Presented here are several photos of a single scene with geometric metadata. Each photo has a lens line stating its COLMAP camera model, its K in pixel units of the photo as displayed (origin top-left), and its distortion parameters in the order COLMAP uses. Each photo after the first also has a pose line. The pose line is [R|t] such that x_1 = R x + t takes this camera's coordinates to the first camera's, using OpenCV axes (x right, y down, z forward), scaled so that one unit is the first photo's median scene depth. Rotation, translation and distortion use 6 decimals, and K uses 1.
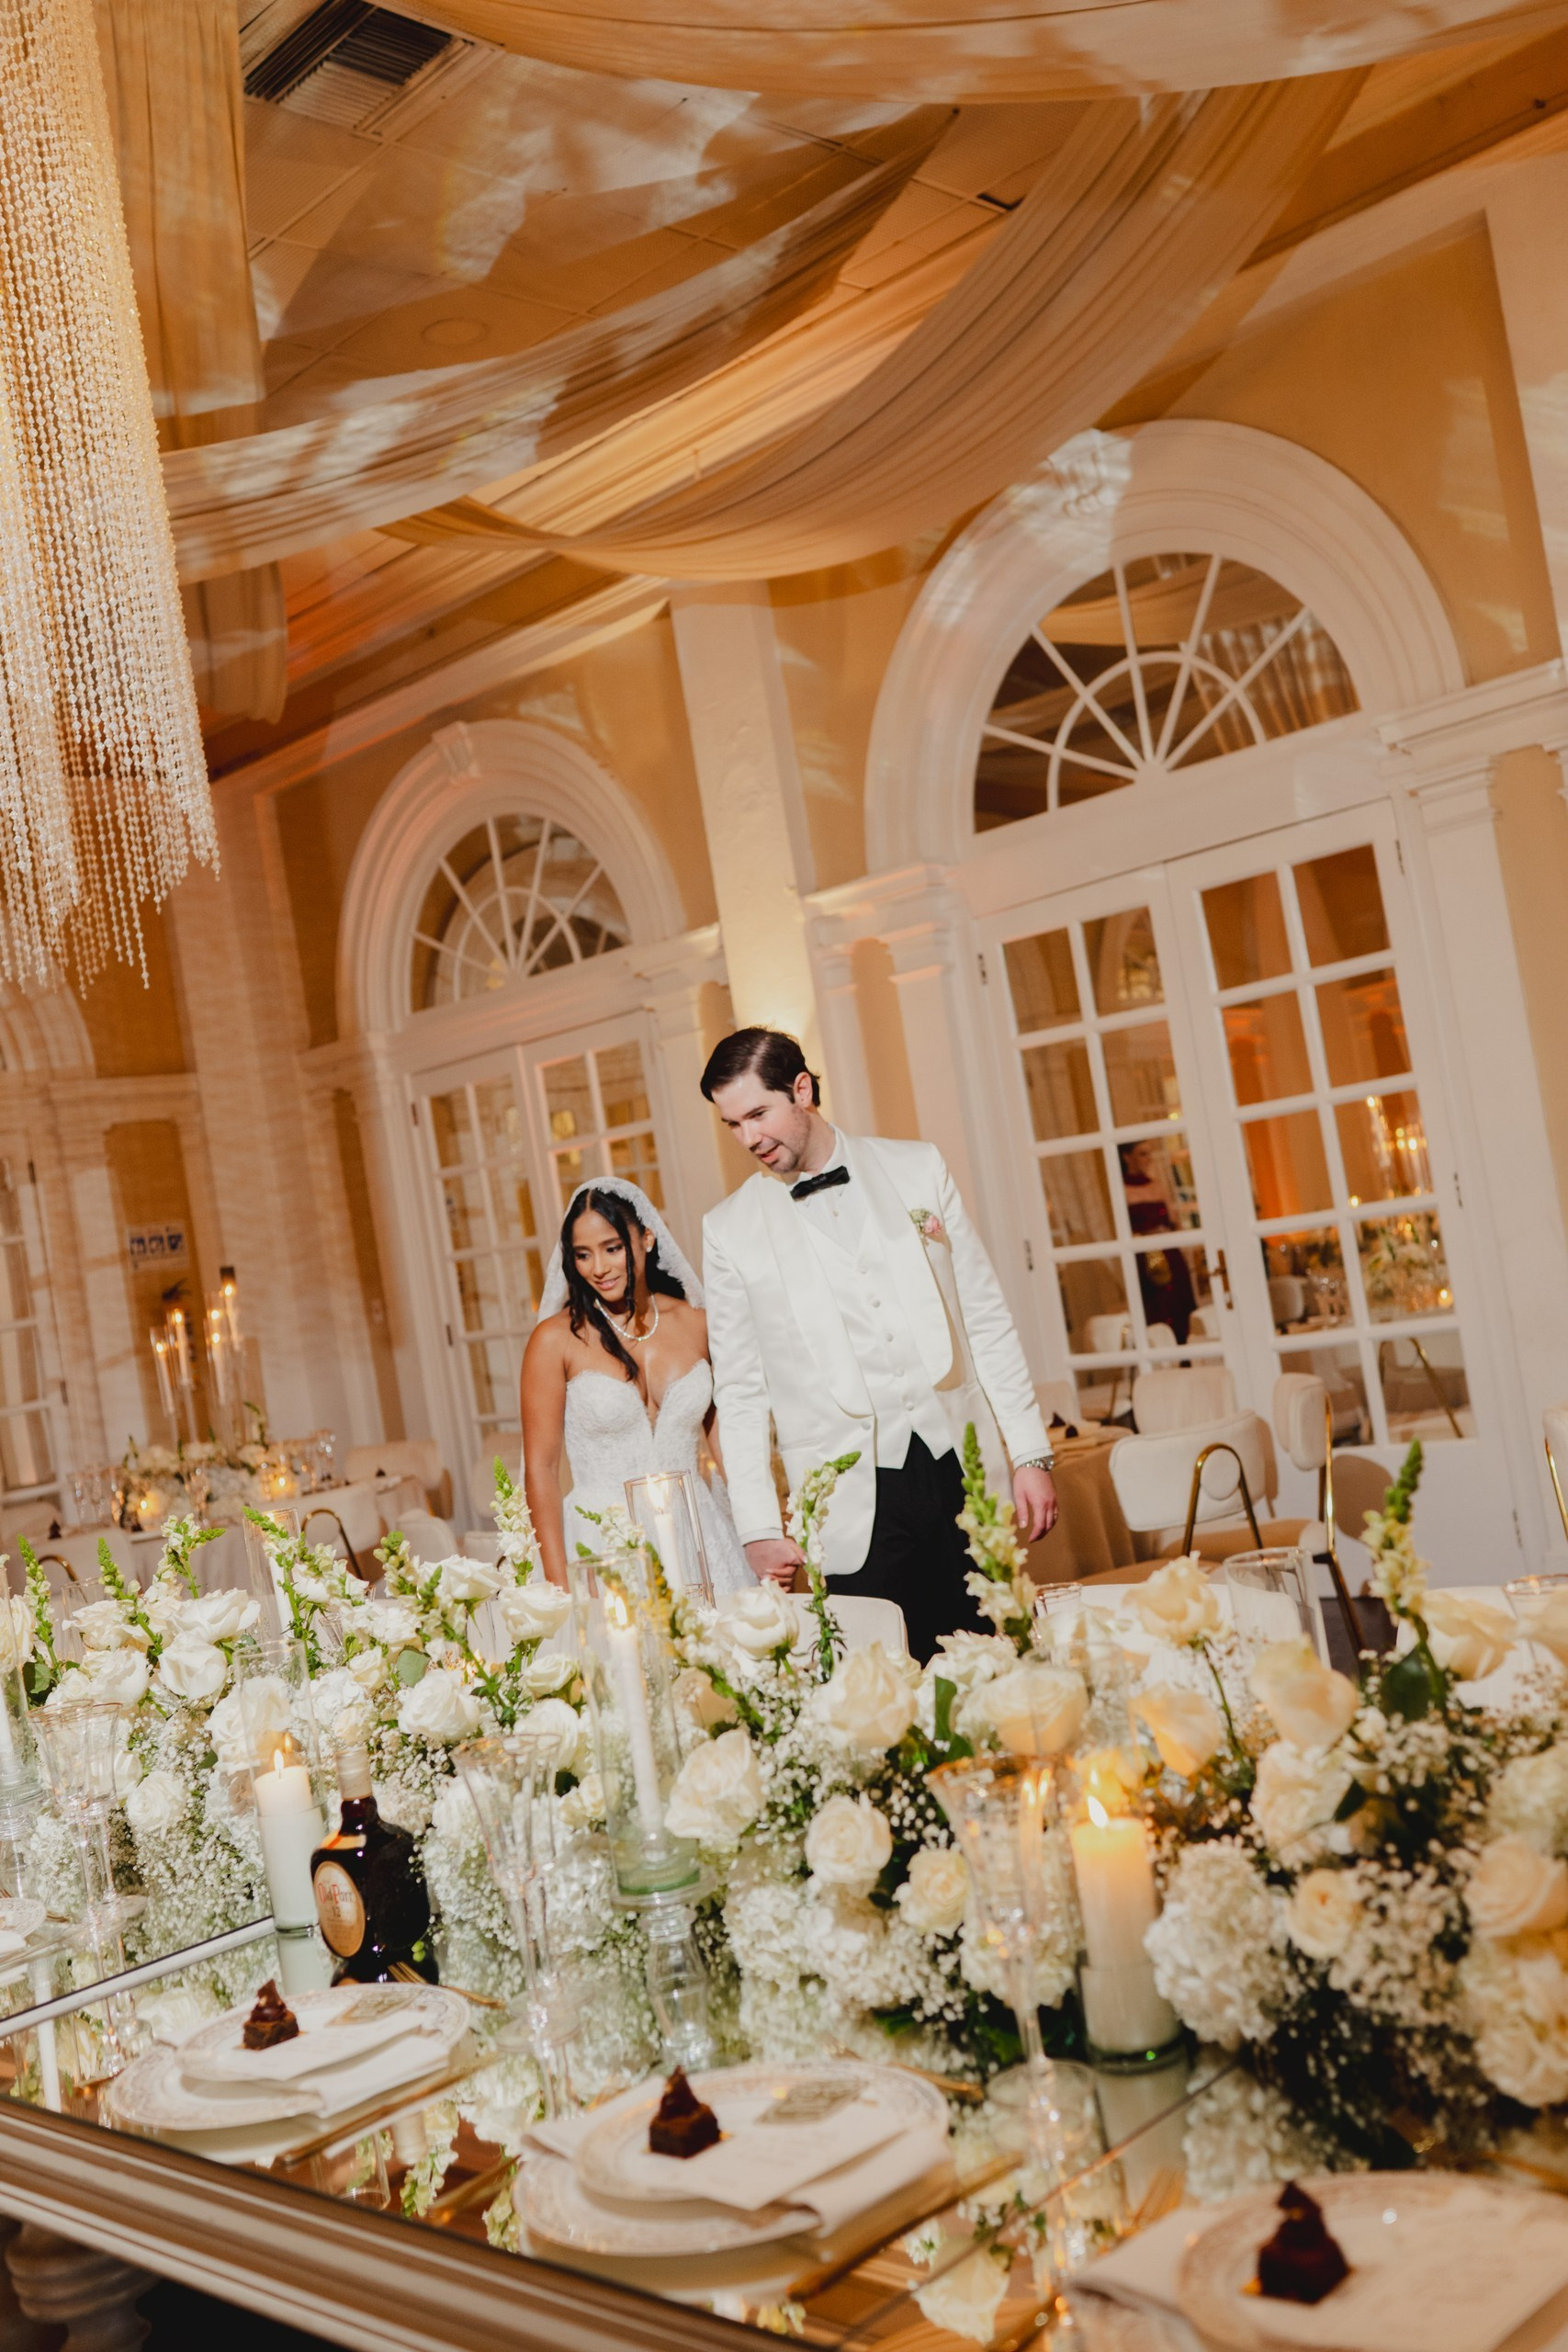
lens RADIAL K [[2092.9, 0, 784.0], [0, 2092.9, 1176.0], [0, 0, 1]] dist [-0.002955, 0.009085]
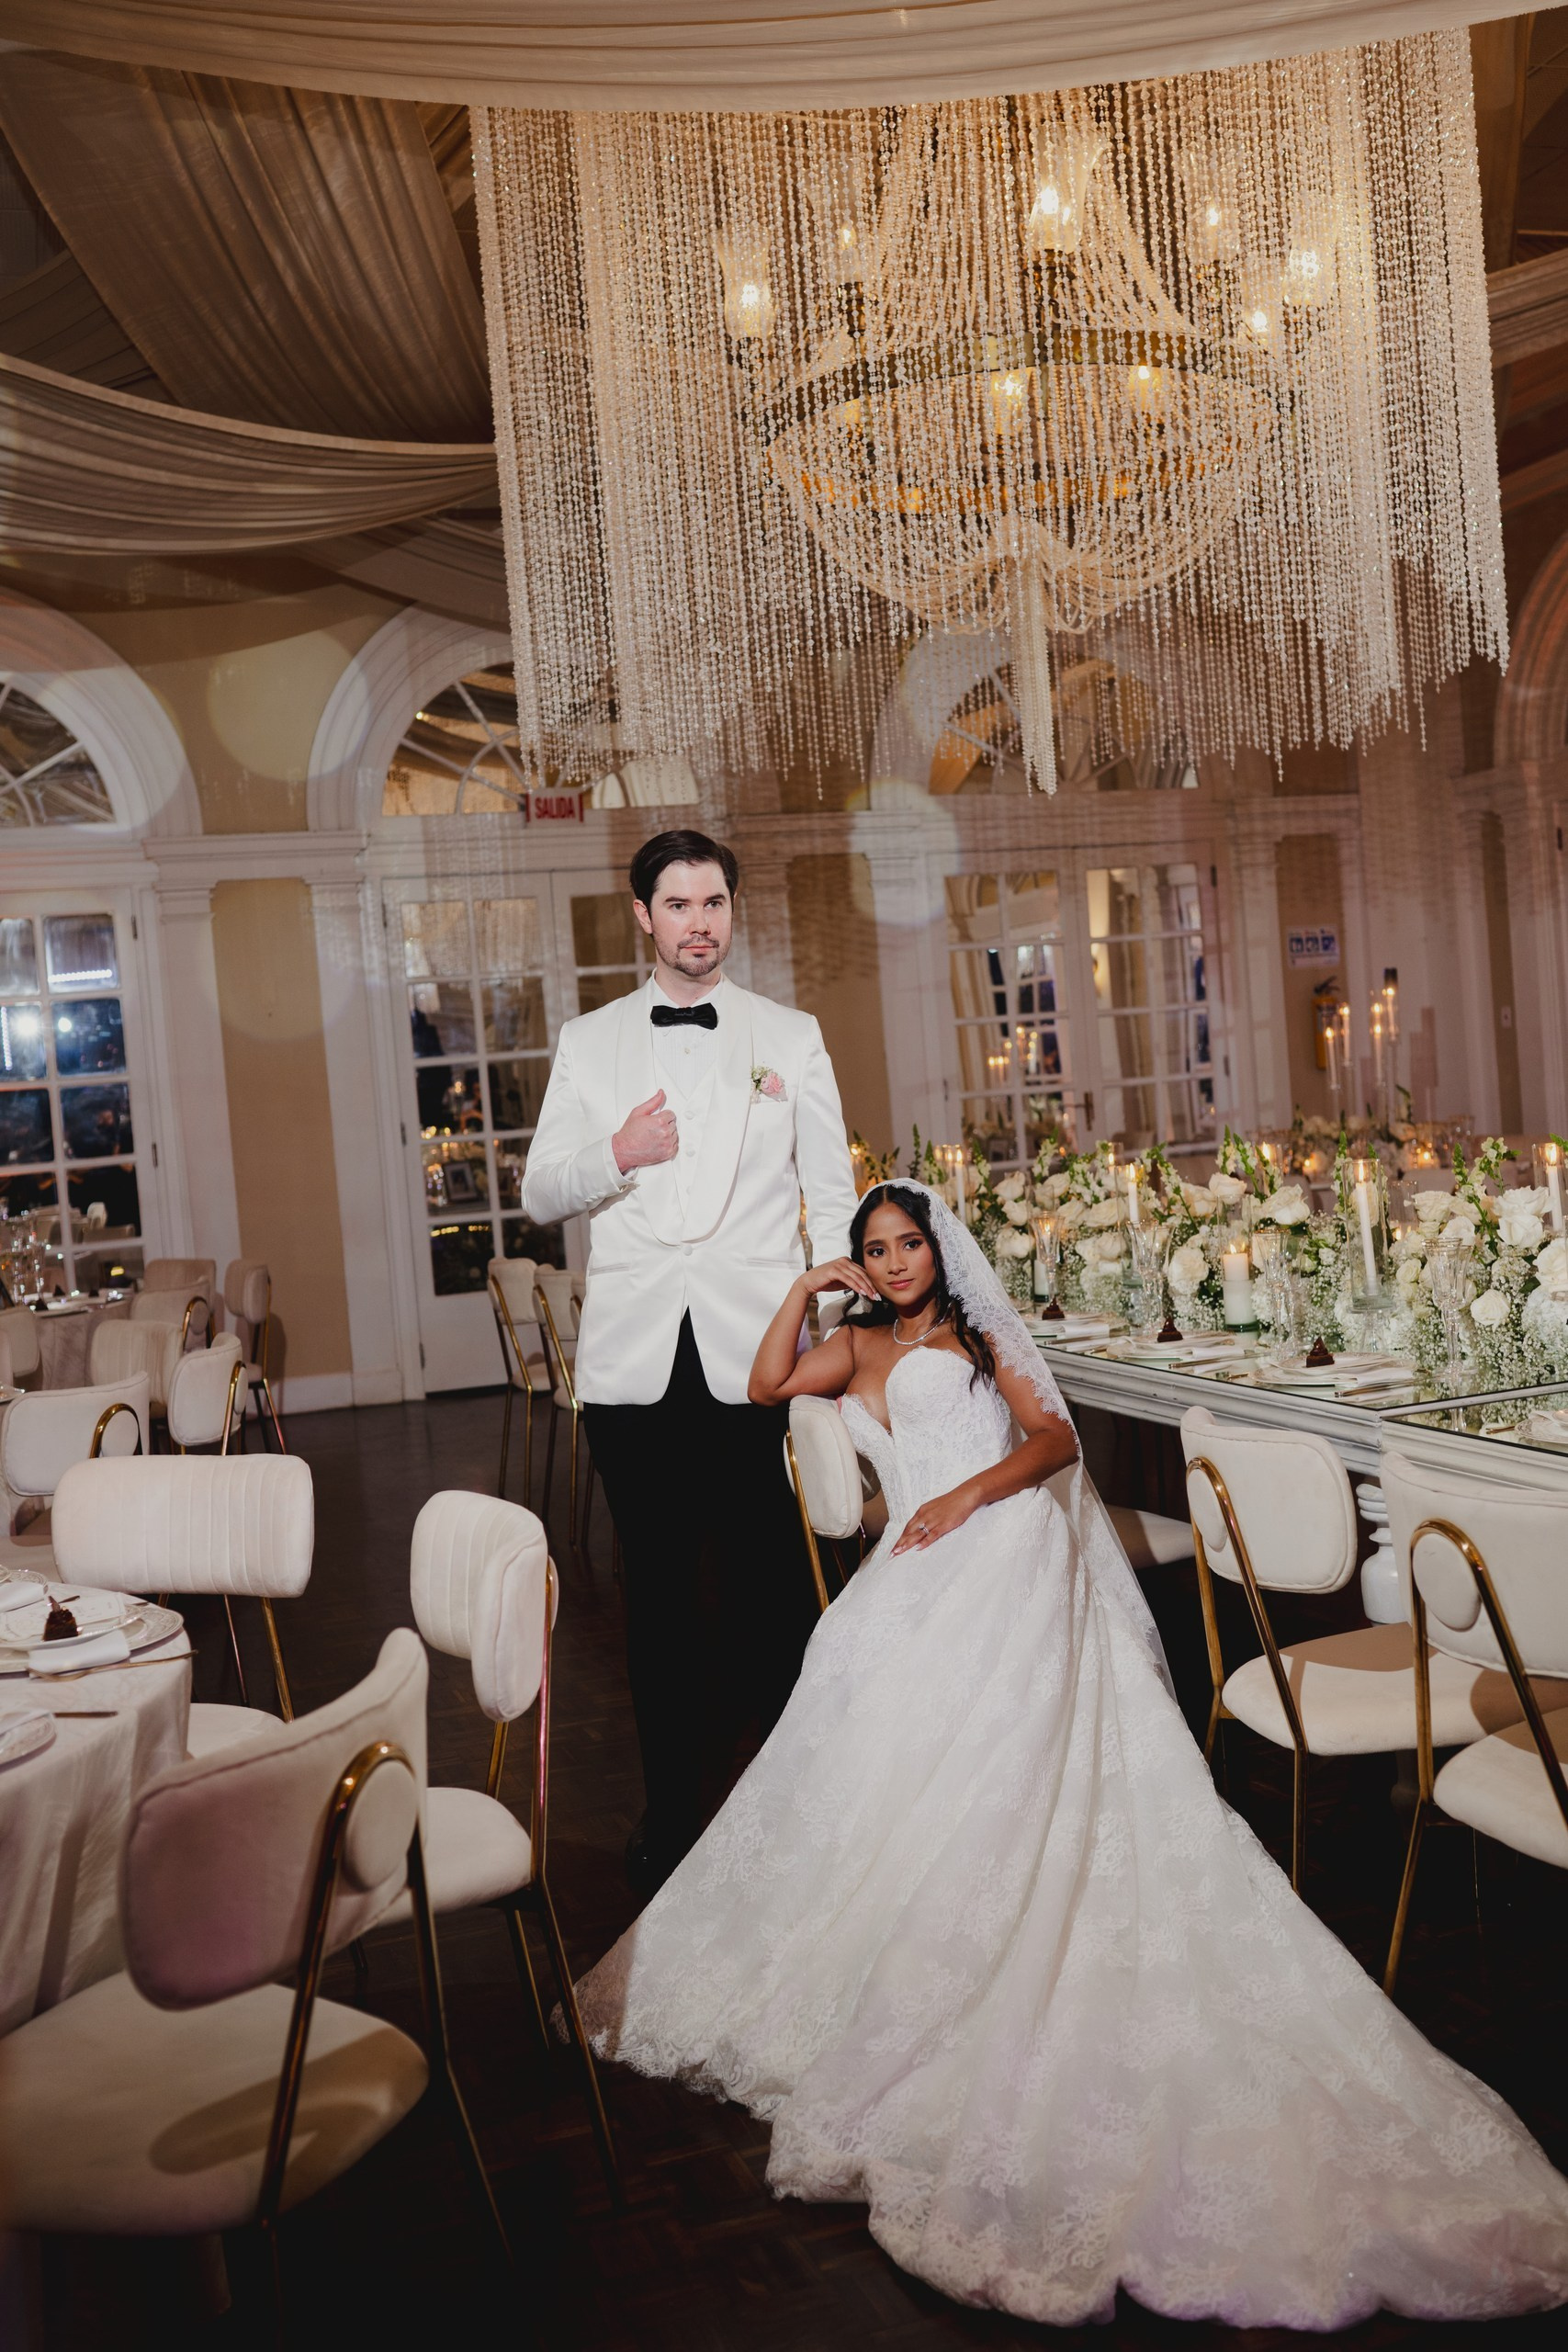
lens RADIAL K [[2092.9, 0, 784.0], [0, 2092.9, 1176.0], [0, 0, 1]] dist [-0.002955, 0.009085]
pose [[0.880171, 0.102411, -0.463478, -0.013462], [-0.034988, 0.987789, 0.151819, -0.007150], [0.473366, -0.117411, 0.873006, -0.187409]]
